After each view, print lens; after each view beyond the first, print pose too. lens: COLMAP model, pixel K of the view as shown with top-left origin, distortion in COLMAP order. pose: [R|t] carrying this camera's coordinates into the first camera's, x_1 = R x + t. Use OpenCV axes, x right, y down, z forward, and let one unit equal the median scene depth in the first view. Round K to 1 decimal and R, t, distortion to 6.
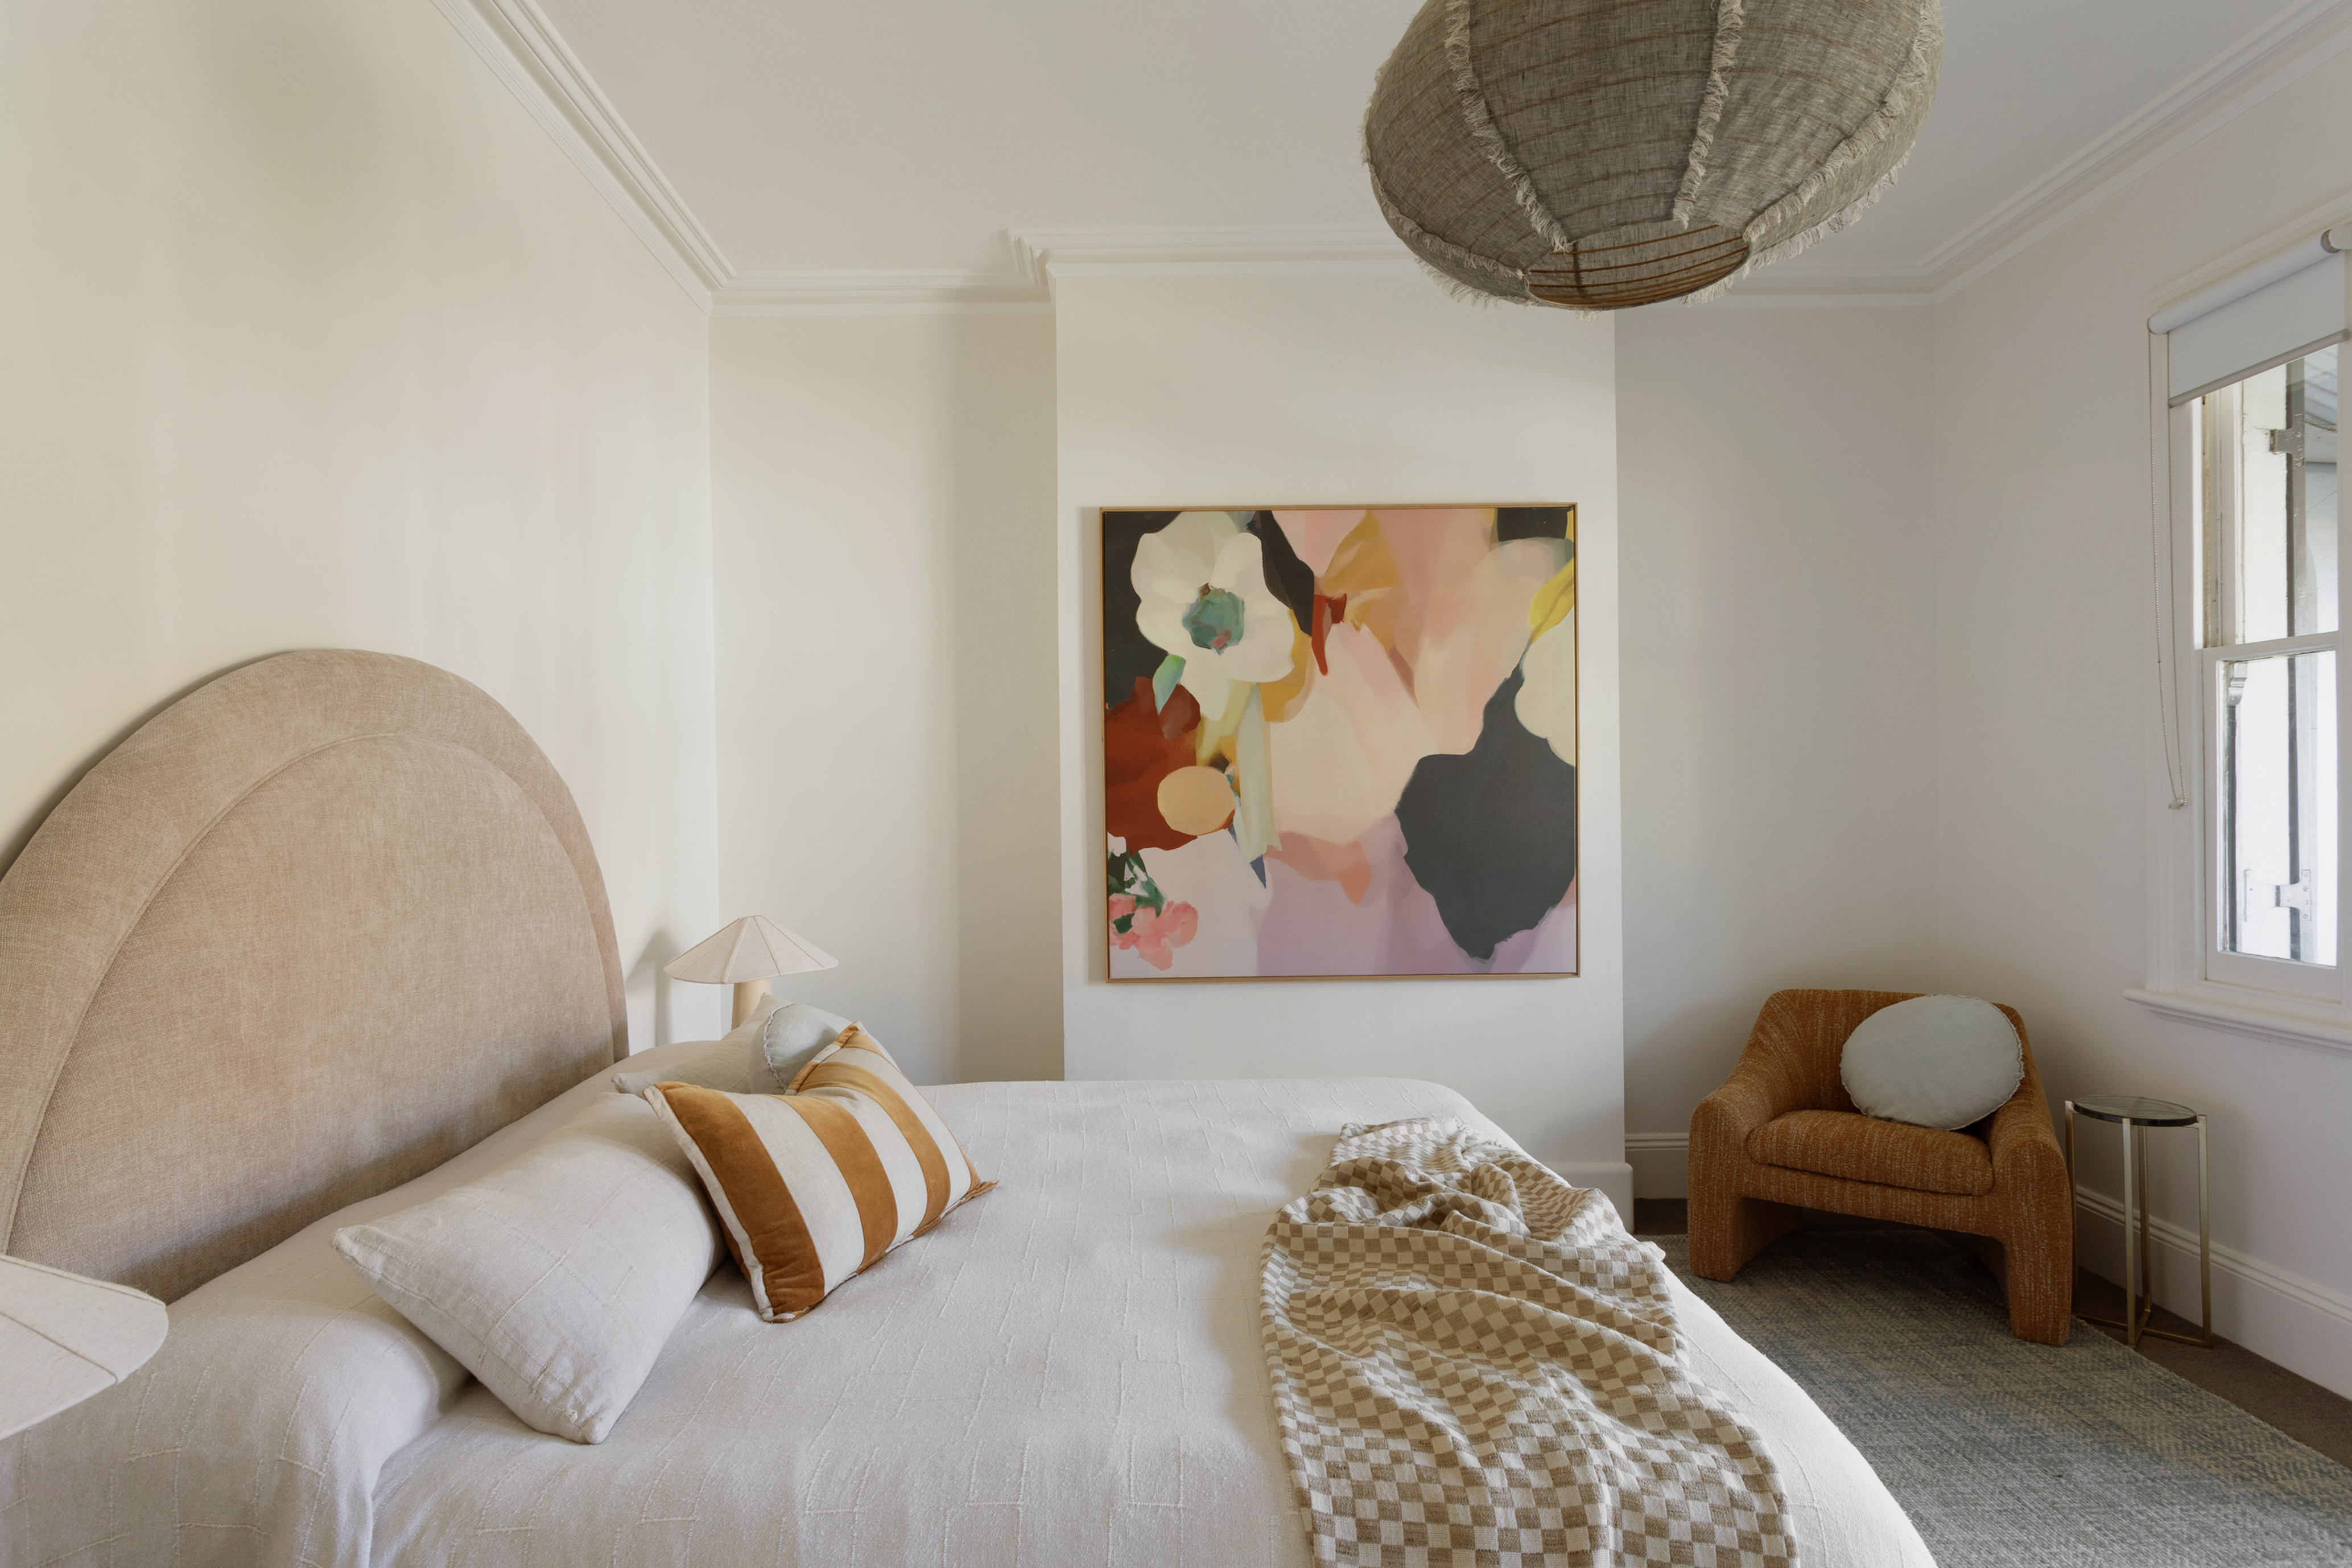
lens RADIAL K [[1257.0, 0, 1176.2], [0, 1257.0, 795.1], [0, 0, 1]] dist [-0.005802, 0.005388]
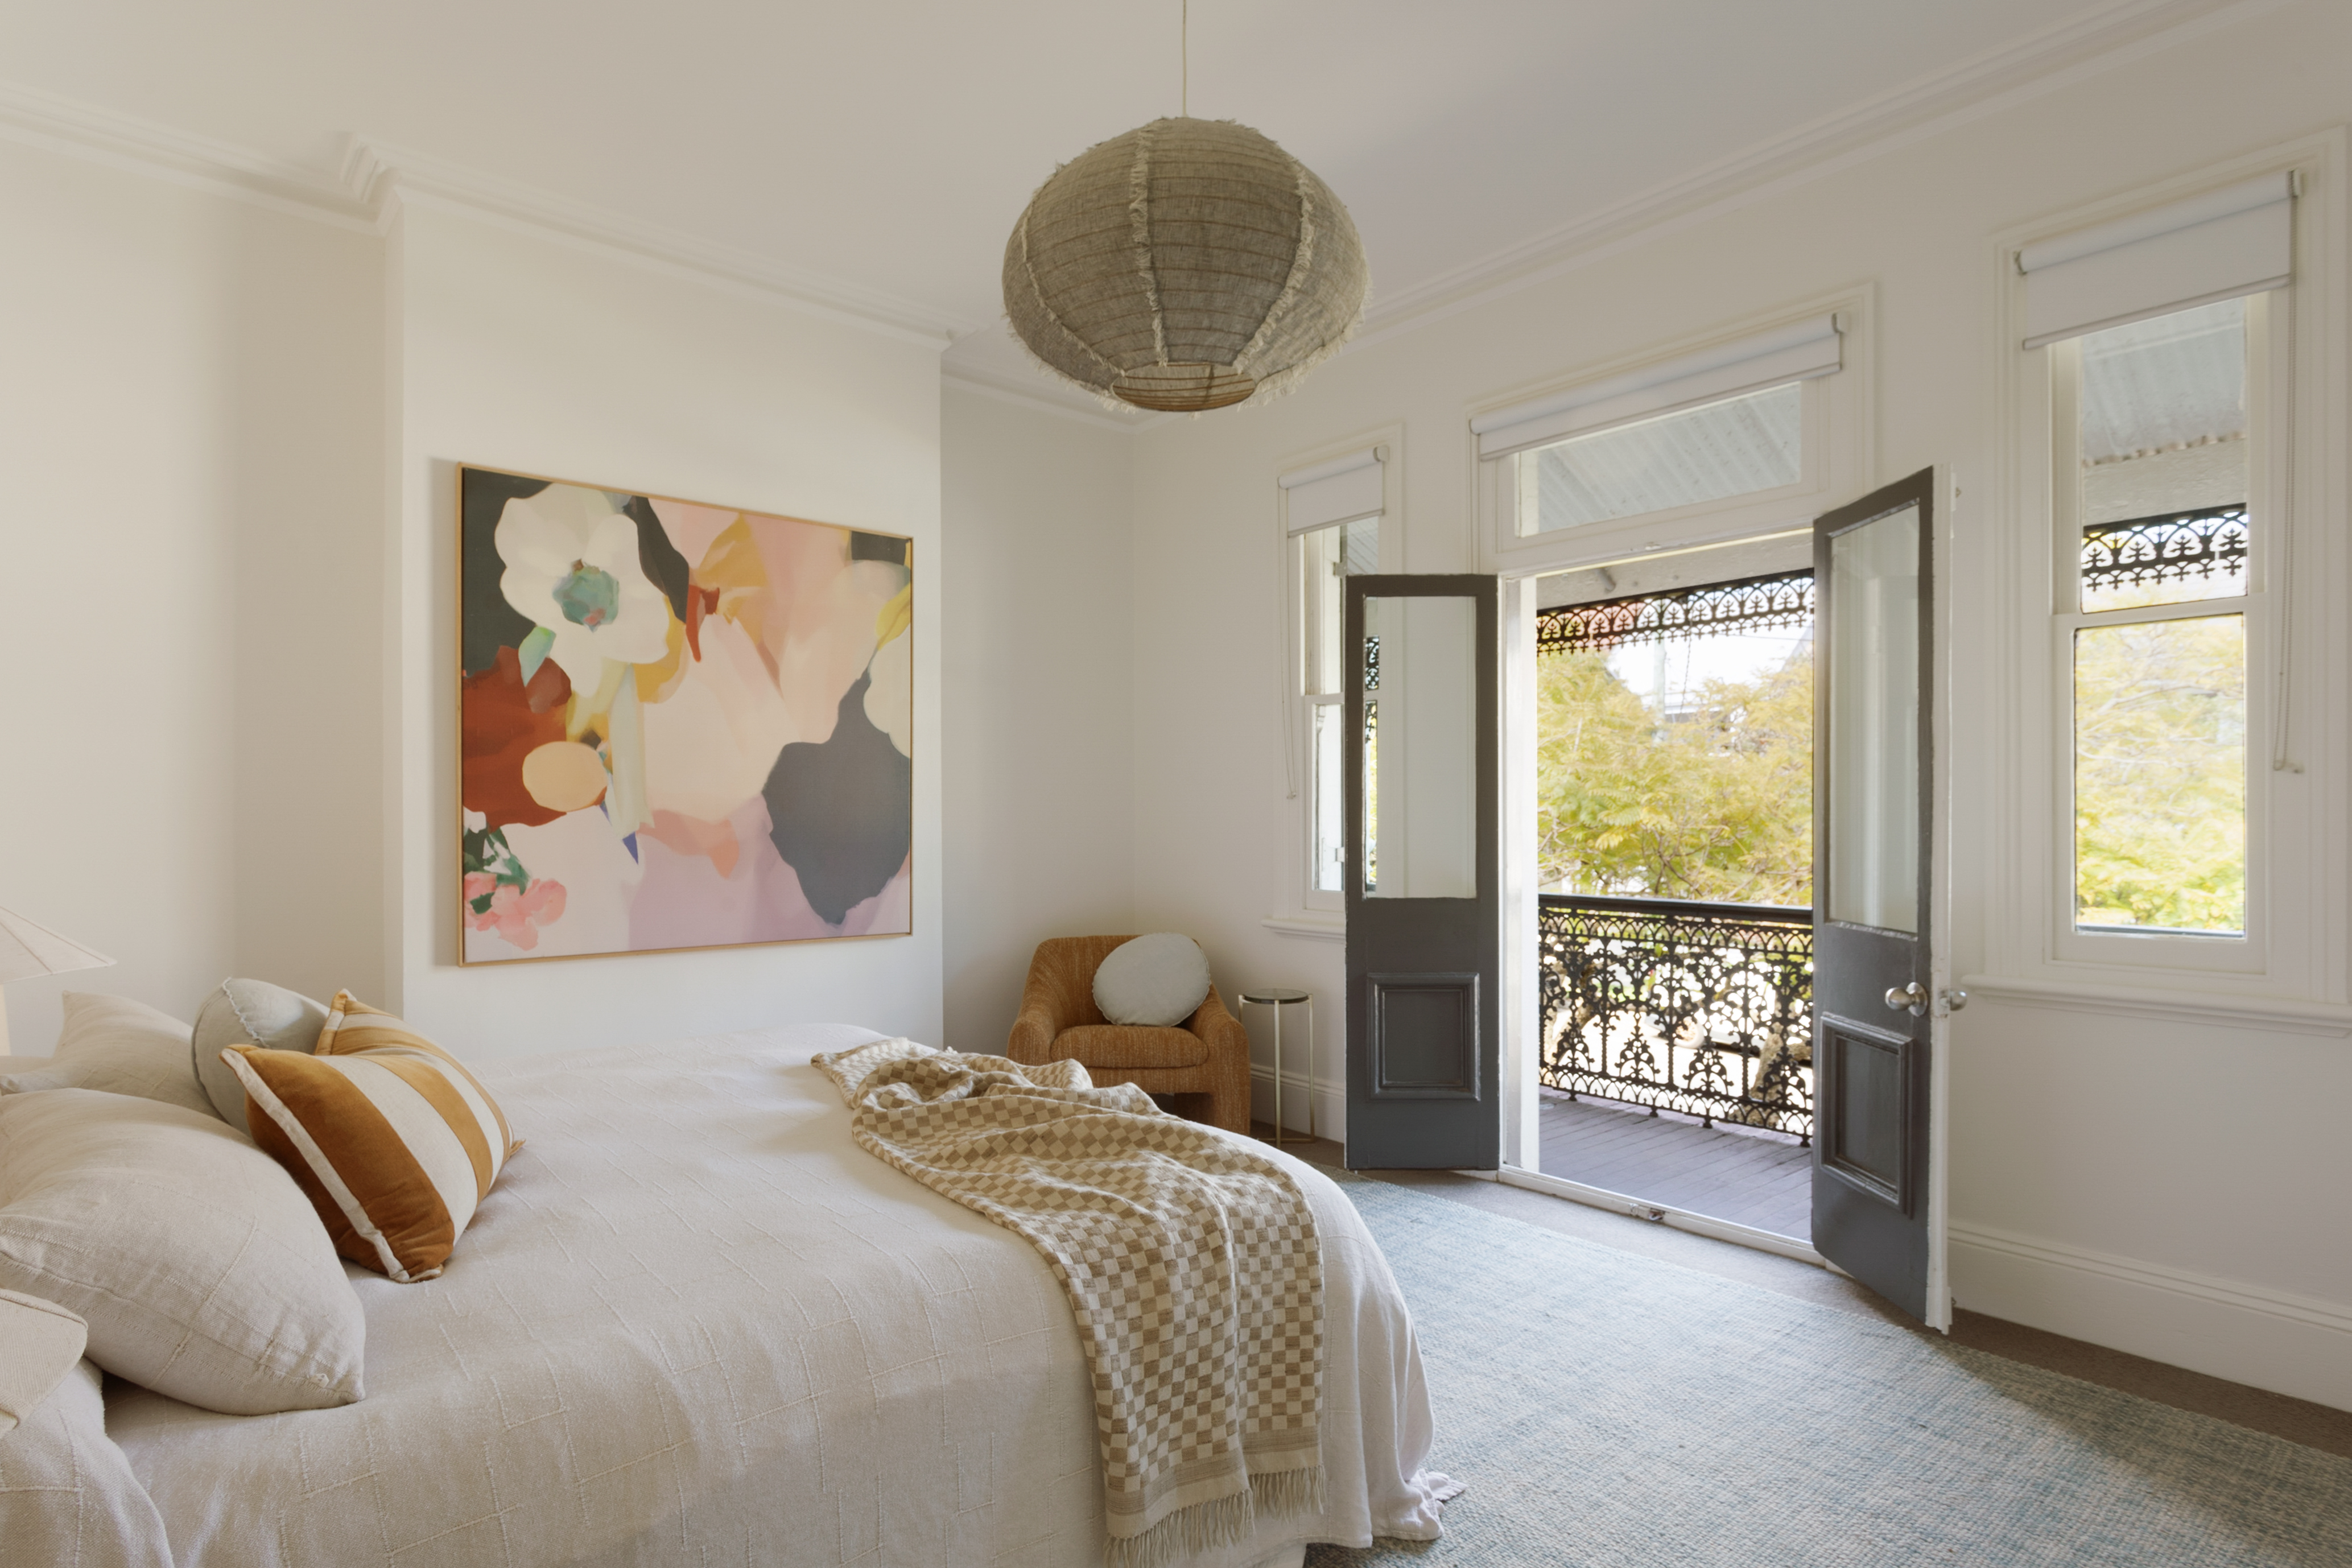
lens RADIAL K [[1174.3, 0, 1179.0], [0, 1174.3, 788.4], [0, 0, 1]] dist [-0.004444, 0.002658]
pose [[0.769393, 0.023634, 0.638338, -0.242433], [-0.010553, 0.999649, -0.024291, 0.037438], [-0.638689, 0.011953, 0.769372, -0.018010]]
